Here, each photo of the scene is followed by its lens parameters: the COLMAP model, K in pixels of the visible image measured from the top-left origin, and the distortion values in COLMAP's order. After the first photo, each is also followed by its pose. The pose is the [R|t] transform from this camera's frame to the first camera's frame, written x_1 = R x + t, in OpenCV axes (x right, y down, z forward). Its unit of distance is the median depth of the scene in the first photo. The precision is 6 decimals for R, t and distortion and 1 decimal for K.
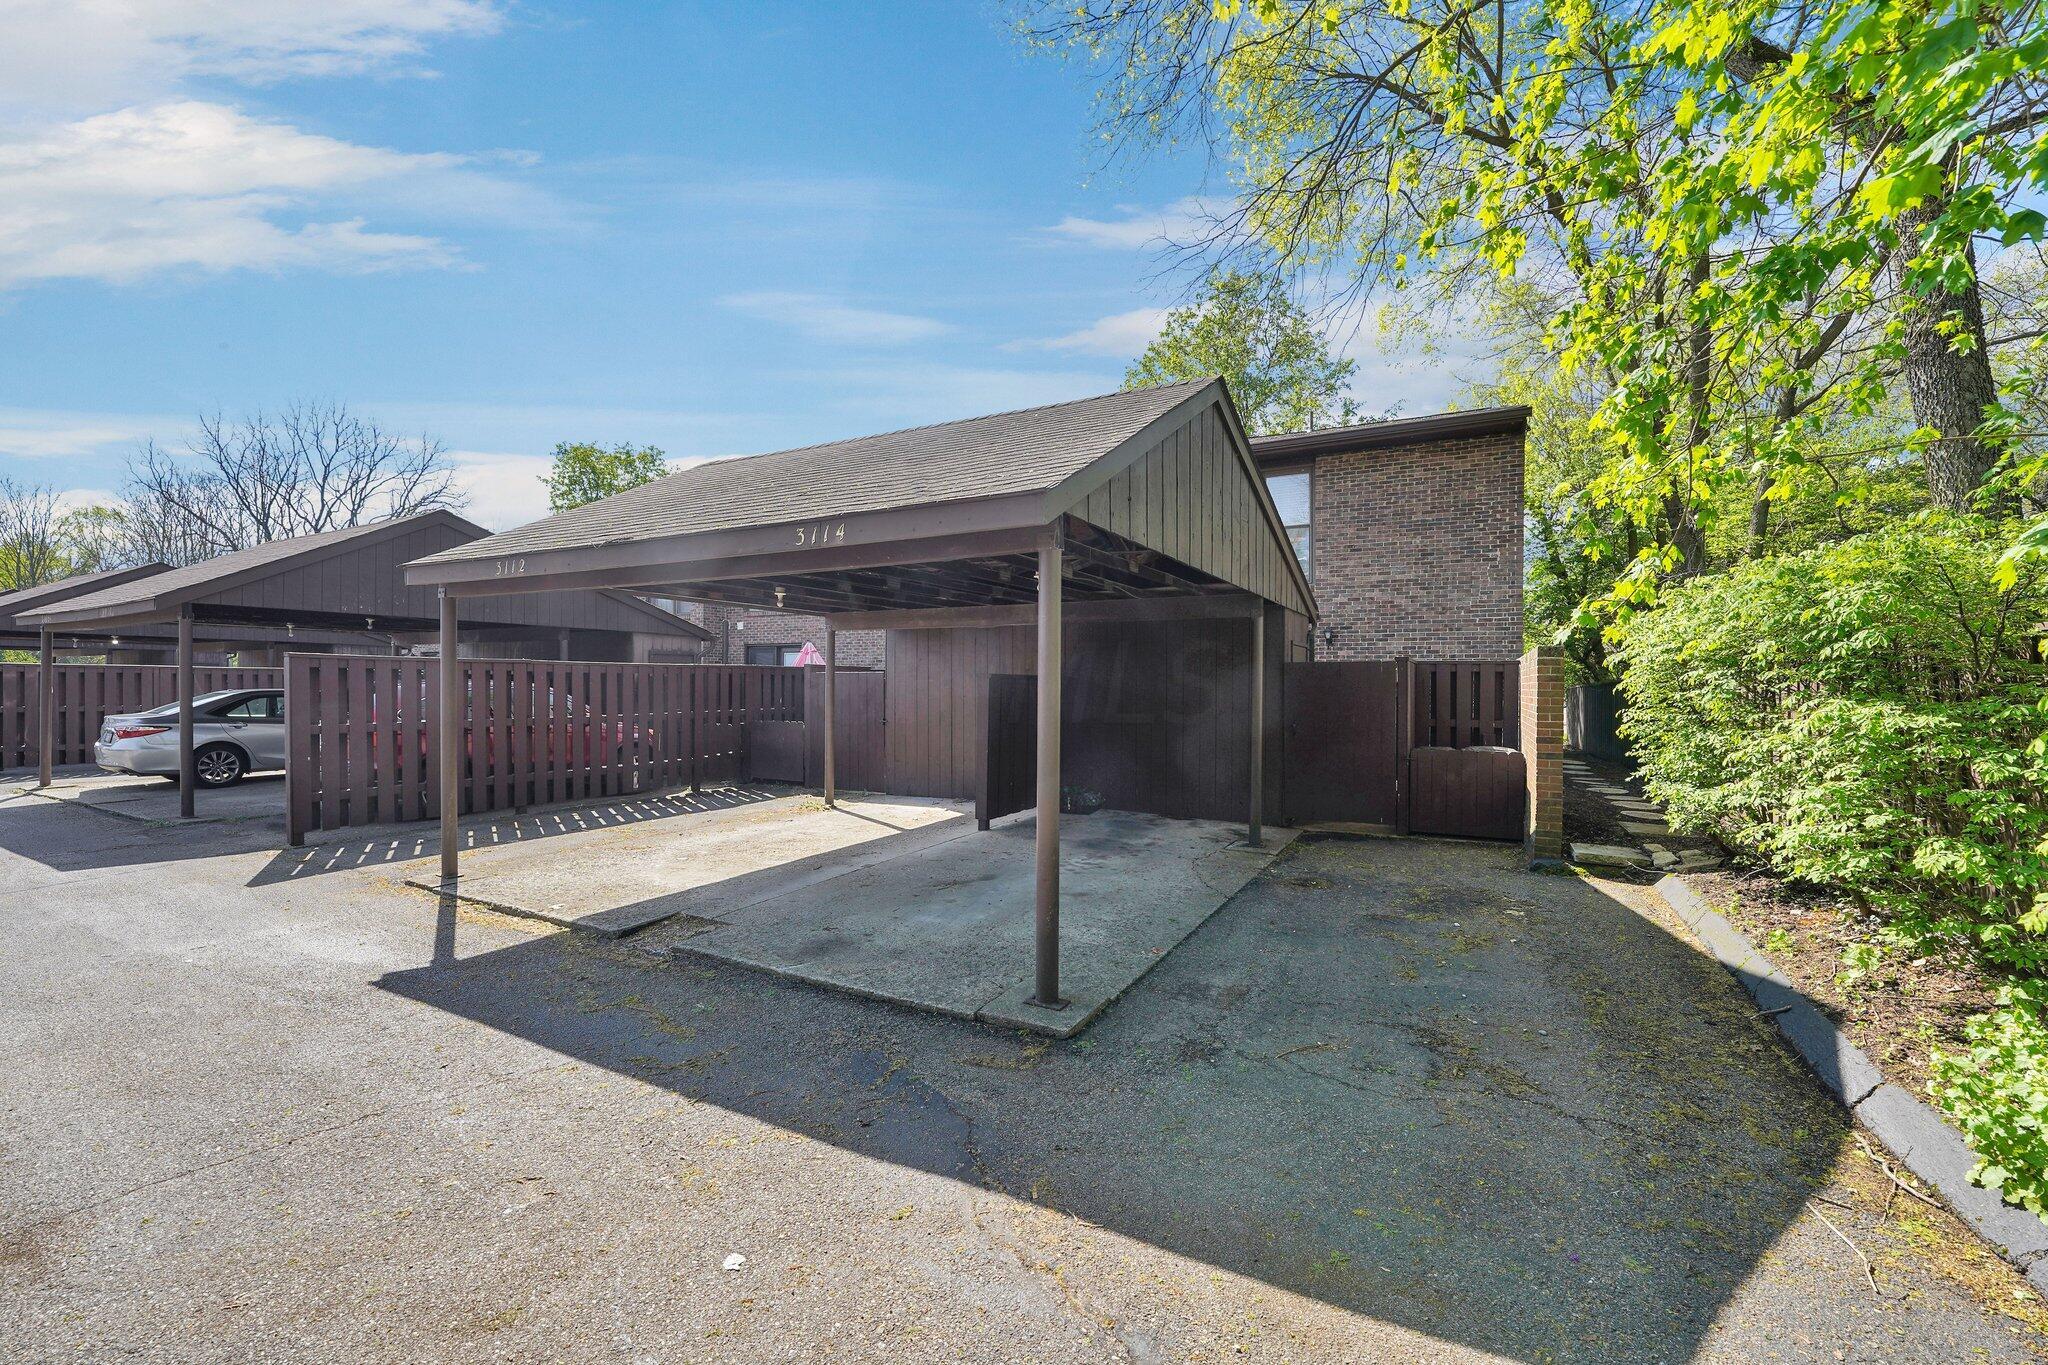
lens RADIAL K [[845.8, 0, 1024.0], [0, 845.8, 682.5], [0, 0, 1]] dist [-0.034612, 0.005180]
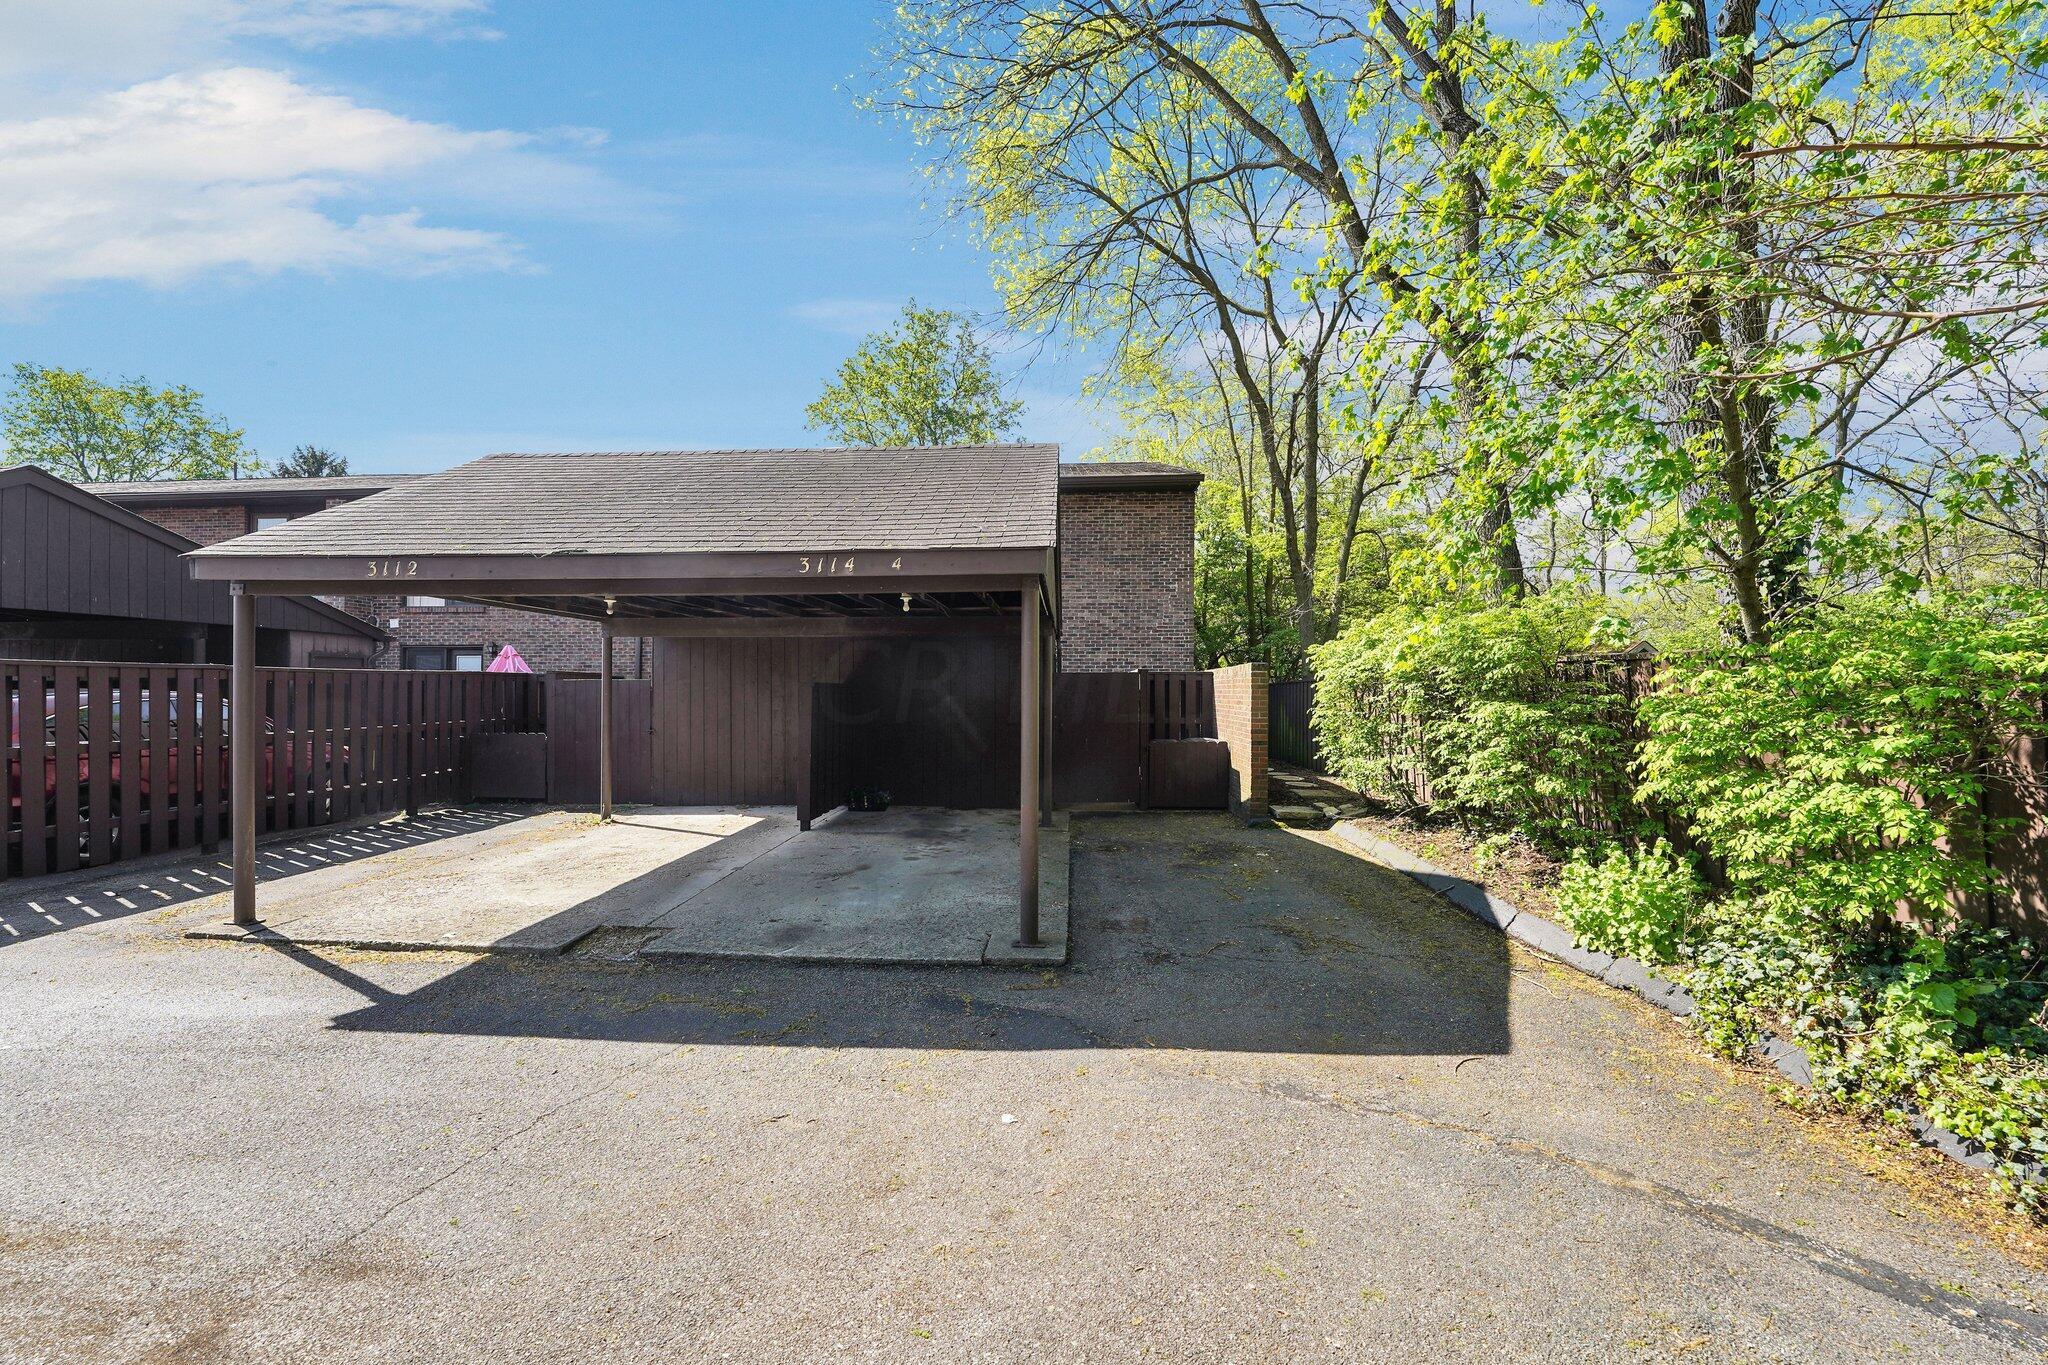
lens RADIAL K [[845.8, 0, 1024.0], [0, 845.8, 682.5], [0, 0, 1]] dist [-0.034612, 0.005180]
pose [[0.905687, -0.000310, 0.423948, -0.404521], [0.002231, 0.999989, -0.004037, -0.009277], [-0.423942, 0.004602, 0.905678, -0.121943]]
